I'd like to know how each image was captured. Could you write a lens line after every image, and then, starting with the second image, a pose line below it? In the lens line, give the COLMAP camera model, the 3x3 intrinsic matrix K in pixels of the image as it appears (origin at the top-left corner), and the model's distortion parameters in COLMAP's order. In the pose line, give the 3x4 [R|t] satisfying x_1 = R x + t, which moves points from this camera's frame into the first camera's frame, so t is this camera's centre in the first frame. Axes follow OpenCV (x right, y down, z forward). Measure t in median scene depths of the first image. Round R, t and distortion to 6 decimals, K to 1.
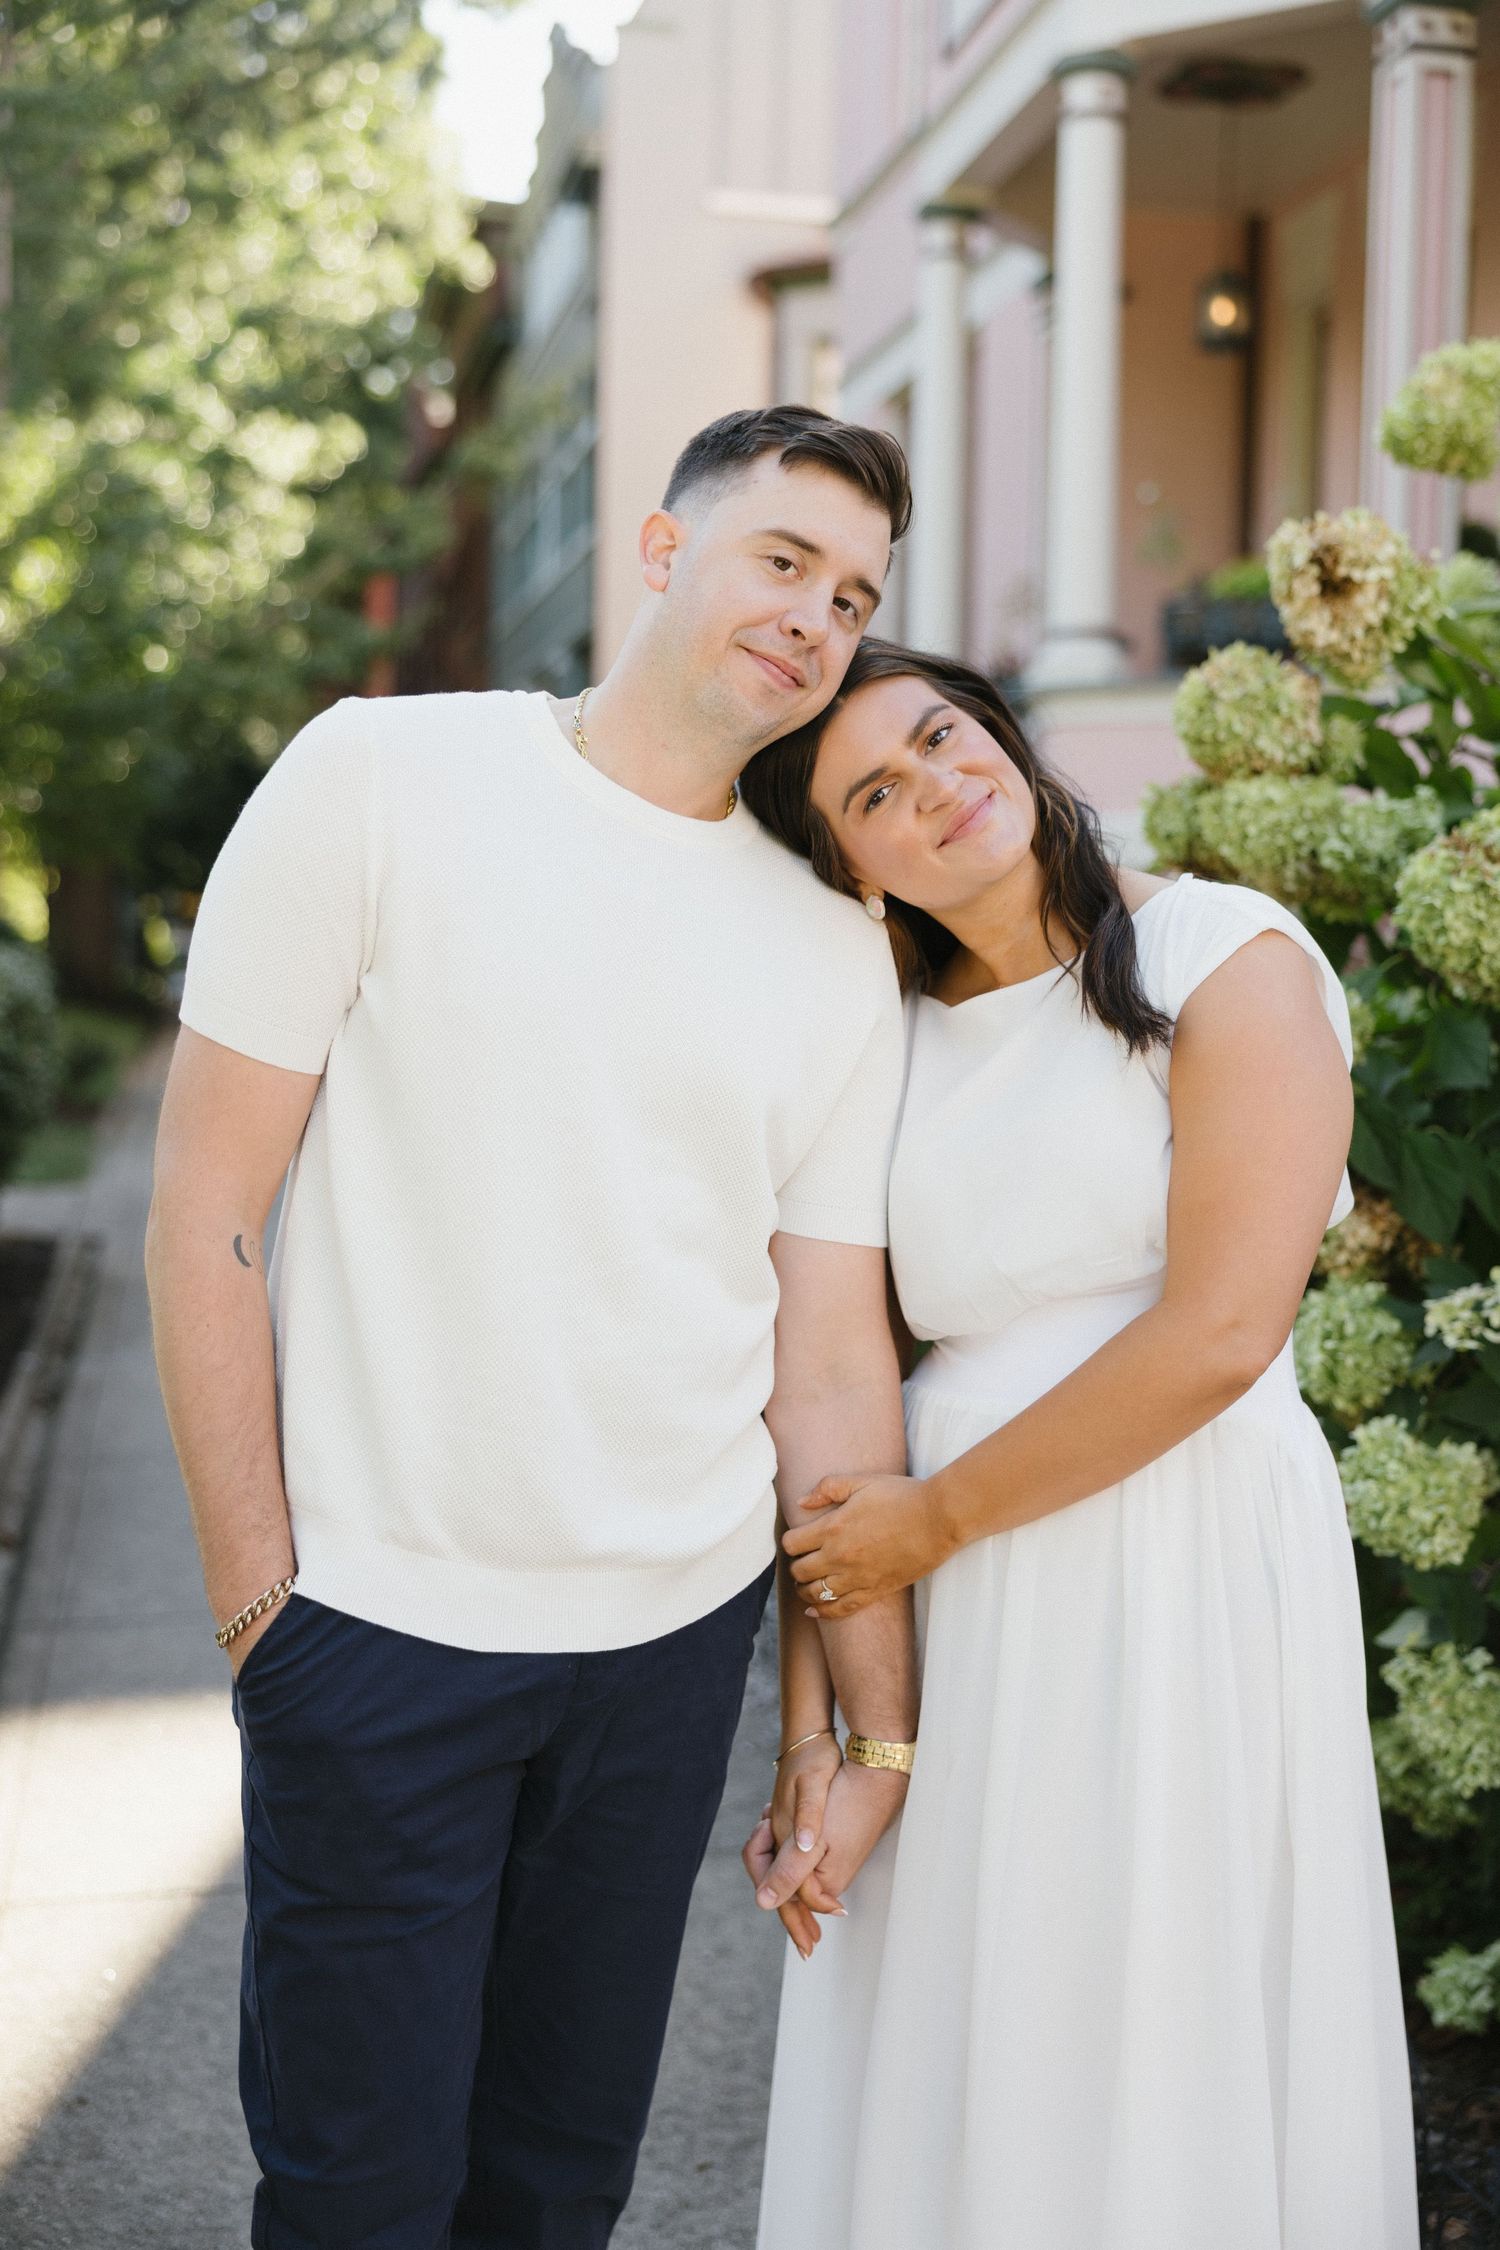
lens RADIAL K [[2875.0, 0, 828.9], [0, 2875.0, 1110.8], [0, 0, 1]] dist [0.039581, 0.000000]
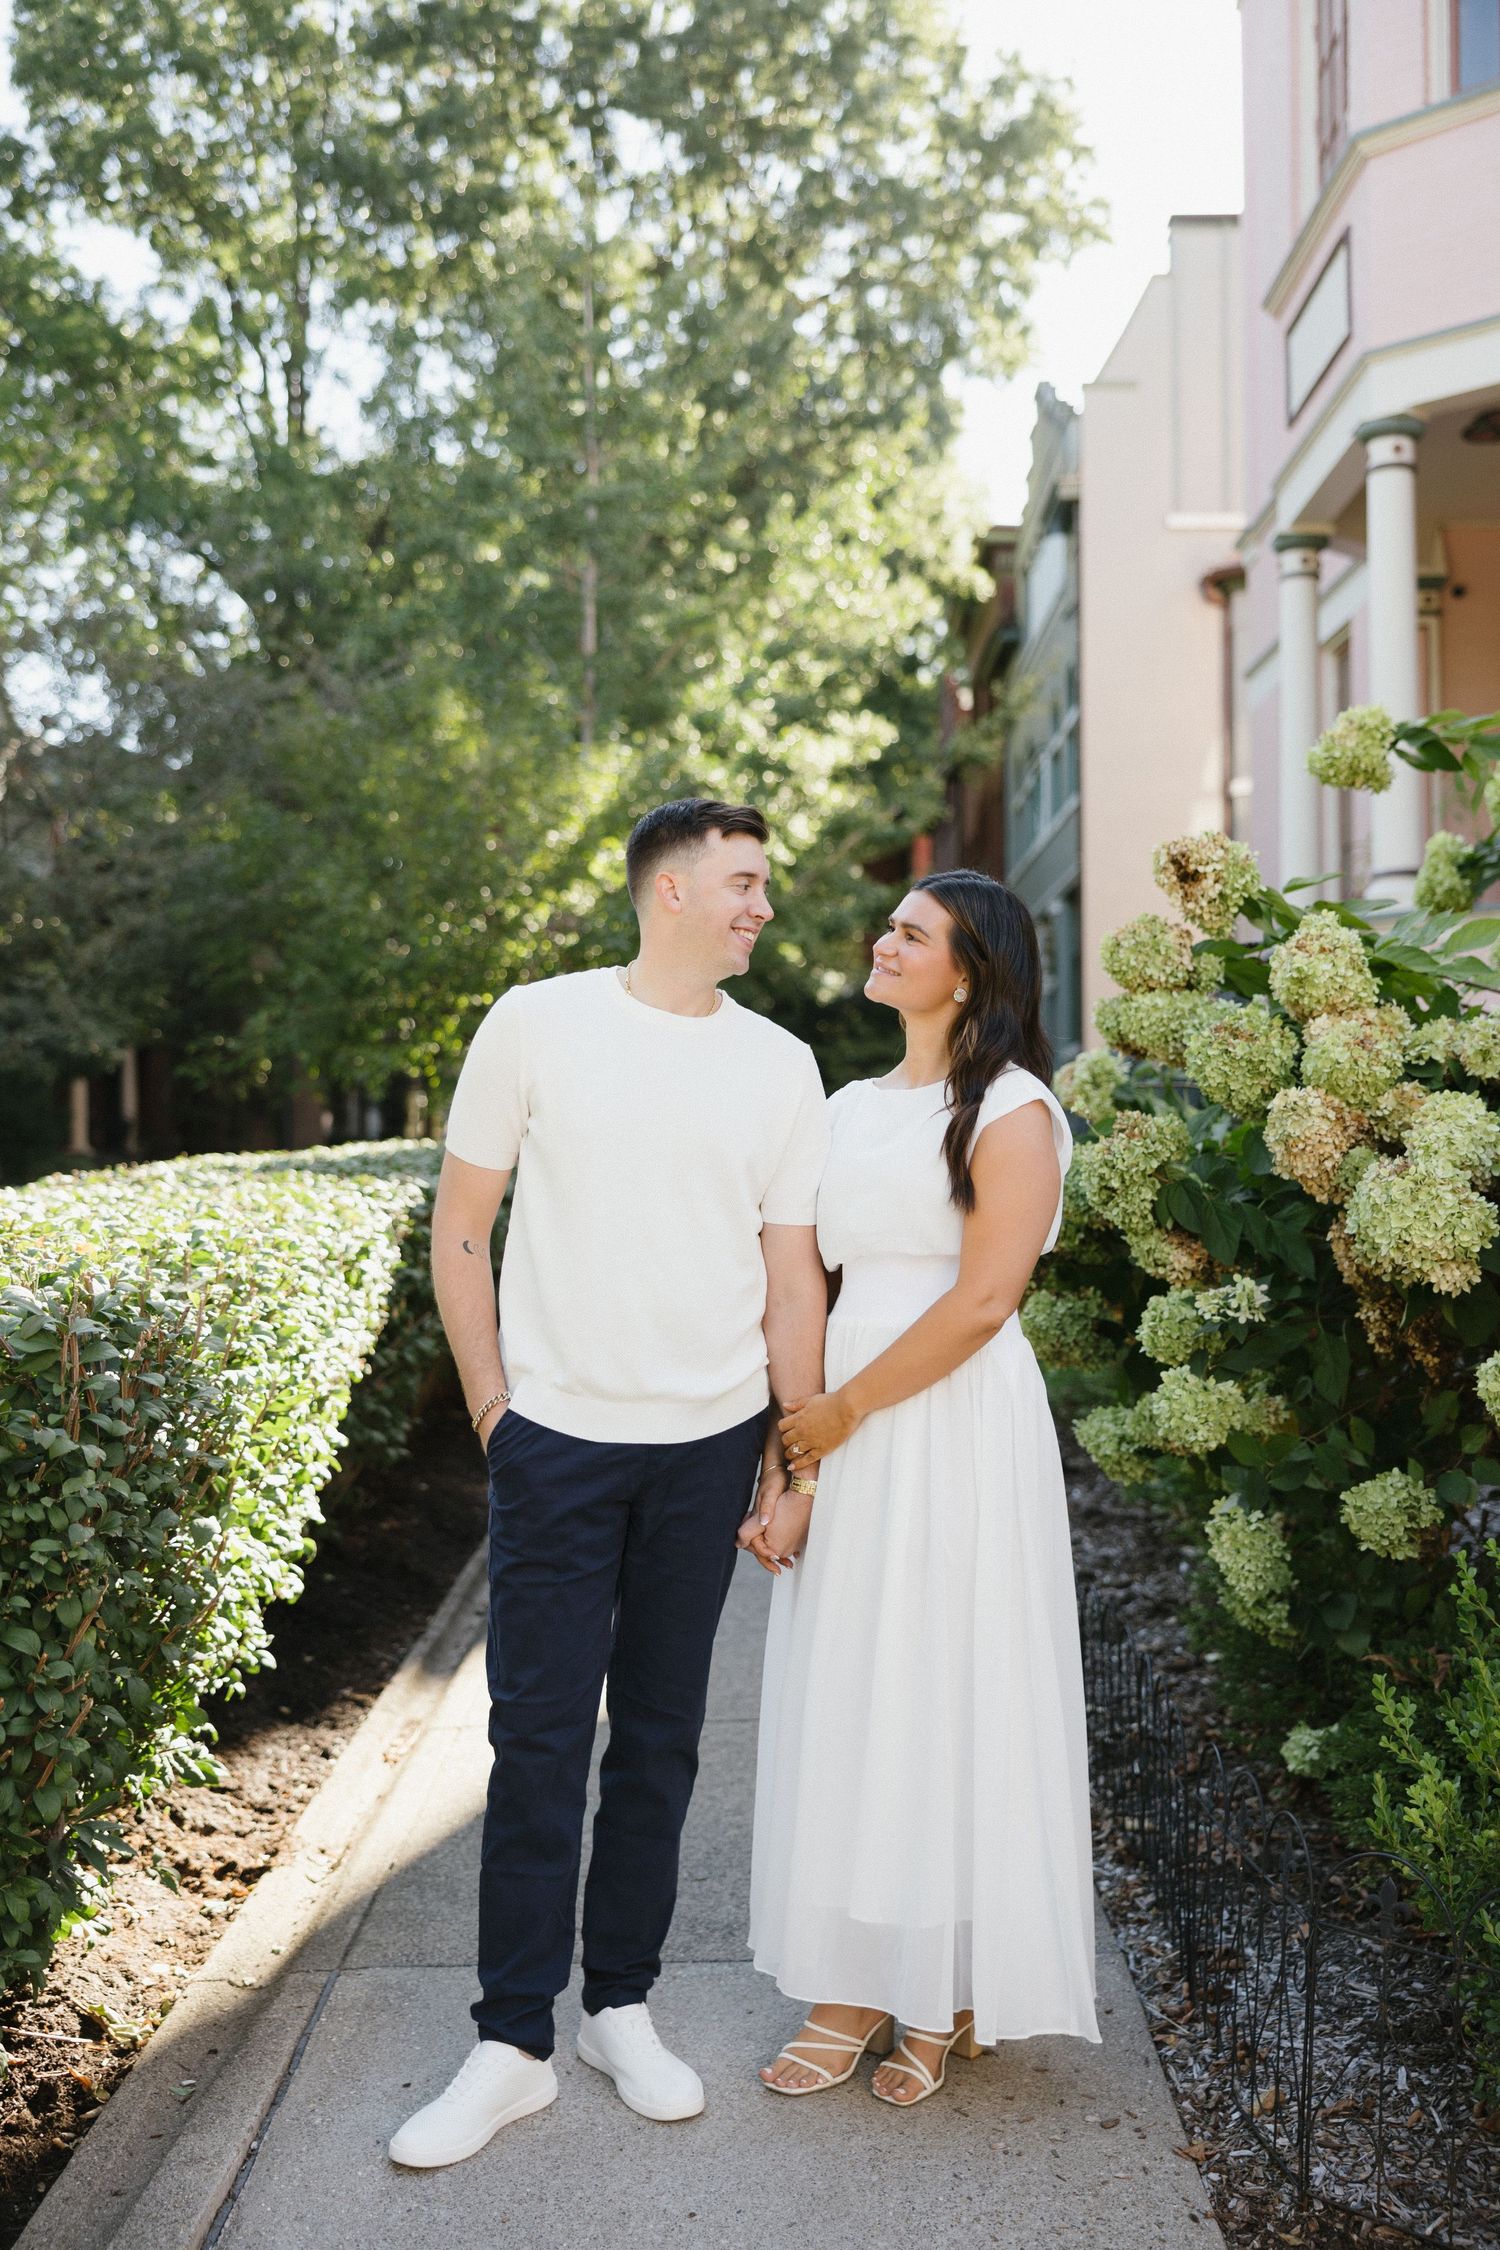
lens RADIAL K [[2573.5, 0, 746.6], [0, 2573.5, 1118.1], [0, 0, 1]] dist [0.039547, 0.000000]
pose [[0.972265, -0.020967, -0.232941, 0.063504], [0.004201, 0.997378, -0.072242, 0.014765], [0.233845, 0.069260, 0.969804, -0.114740]]
